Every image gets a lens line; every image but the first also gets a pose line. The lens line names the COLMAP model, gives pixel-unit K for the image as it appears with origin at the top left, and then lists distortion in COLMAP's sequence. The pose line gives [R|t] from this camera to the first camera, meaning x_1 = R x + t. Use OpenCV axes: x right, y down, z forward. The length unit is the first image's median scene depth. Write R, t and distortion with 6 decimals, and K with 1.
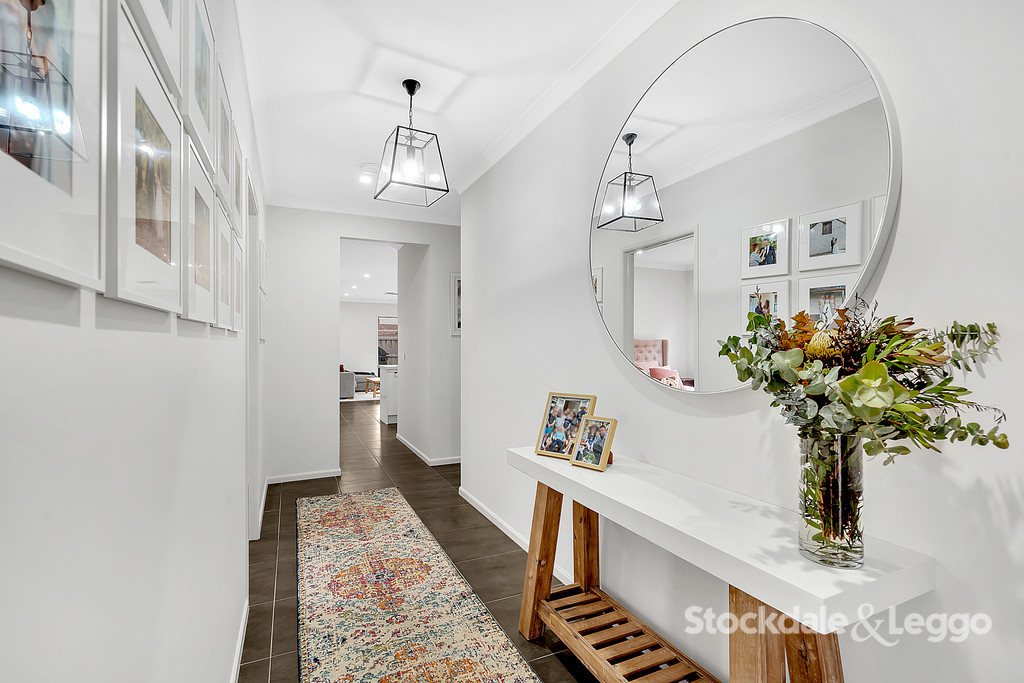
lens RADIAL K [[461.6, 0, 520.6], [0, 461.6, 344.3], [0, 0, 1]] dist [-0.000695, 0.000171]
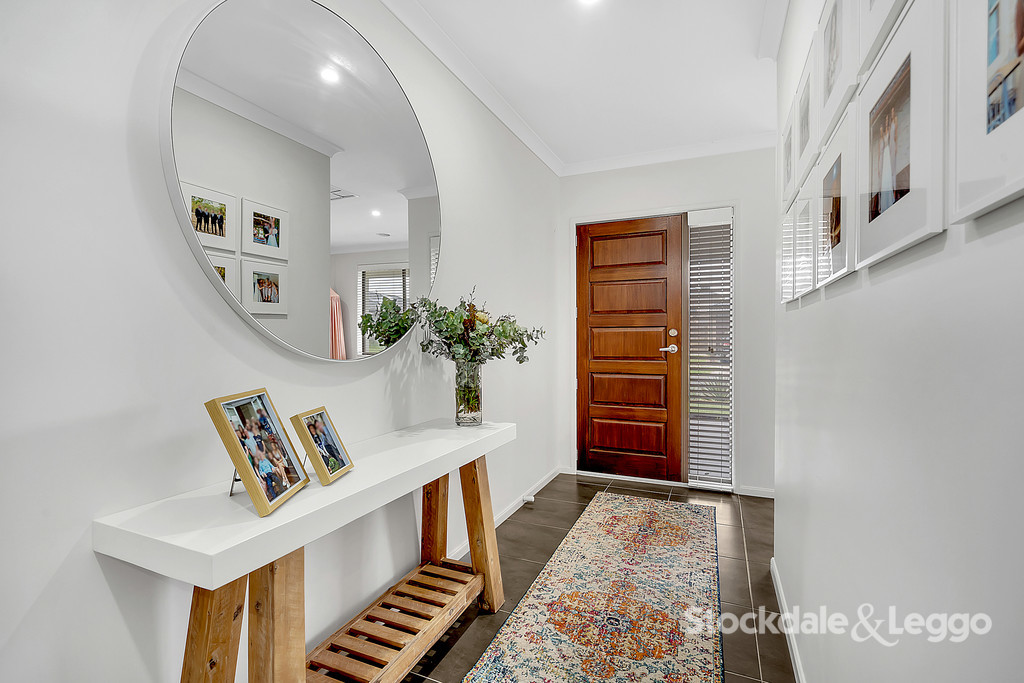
lens RADIAL K [[461.6, 0, 520.6], [0, 461.6, 344.3], [0, 0, 1]] dist [-0.000695, 0.000171]
pose [[-0.650813, -0.004555, 0.759224, -0.762512], [-0.000474, 0.999984, 0.005593, 0.051785], [-0.759238, 0.003280, -0.650805, 1.565351]]
